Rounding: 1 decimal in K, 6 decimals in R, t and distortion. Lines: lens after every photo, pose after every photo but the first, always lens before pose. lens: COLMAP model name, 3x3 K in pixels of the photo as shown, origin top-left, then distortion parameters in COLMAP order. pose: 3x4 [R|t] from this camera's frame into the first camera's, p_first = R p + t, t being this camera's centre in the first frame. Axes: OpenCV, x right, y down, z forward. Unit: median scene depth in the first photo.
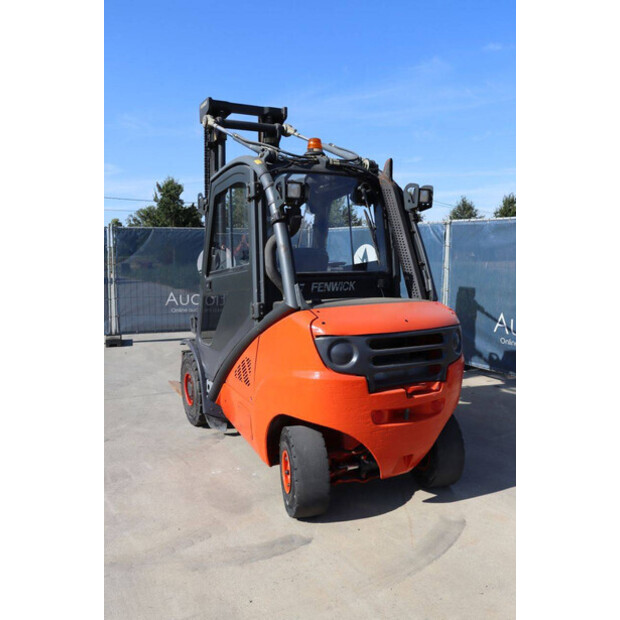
lens RADIAL K [[525.8, 0, 310.0], [0, 525.8, 310.0], [0, 0, 1]] dist [-0.110113, 0.015596]
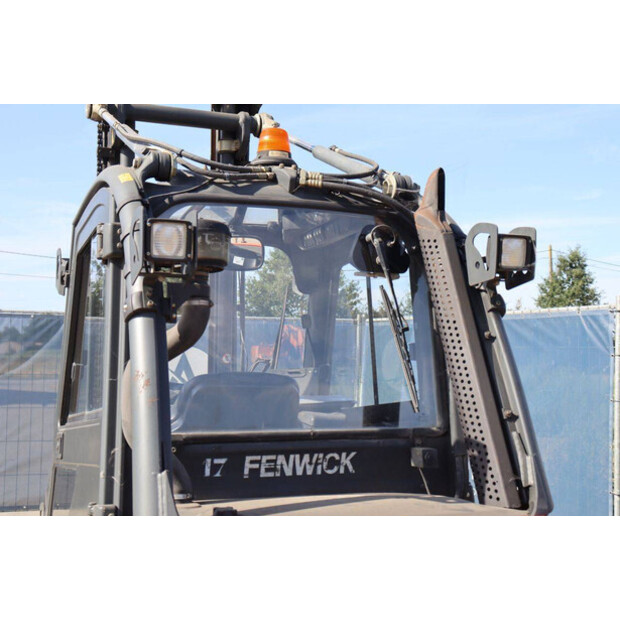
lens RADIAL K [[869.3, 0, 310.0], [0, 869.3, 310.0], [0, 0, 1]] dist [0.095943, 0.017383]
pose [[0.993473, 0.005326, -0.113939, 0.134460], [-0.023110, 0.987591, -0.155339, -0.059788], [0.111698, 0.156958, 0.981268, 0.294834]]
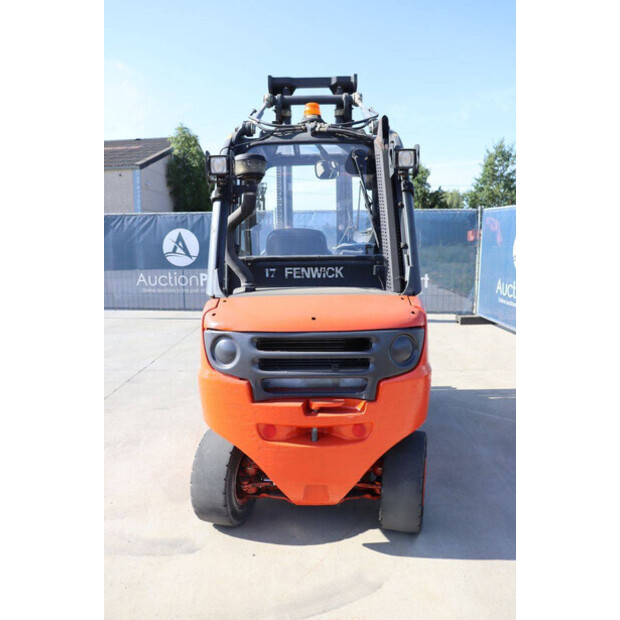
lens RADIAL K [[505.3, 0, 310.0], [0, 505.3, 310.0], [0, 0, 1]] dist [-0.160063, 0.149791]
pose [[0.873797, 0.060201, -0.482550, 0.451166], [-0.041052, 0.997897, 0.050156, -0.025129], [0.484555, -0.024016, 0.874431, 0.274947]]
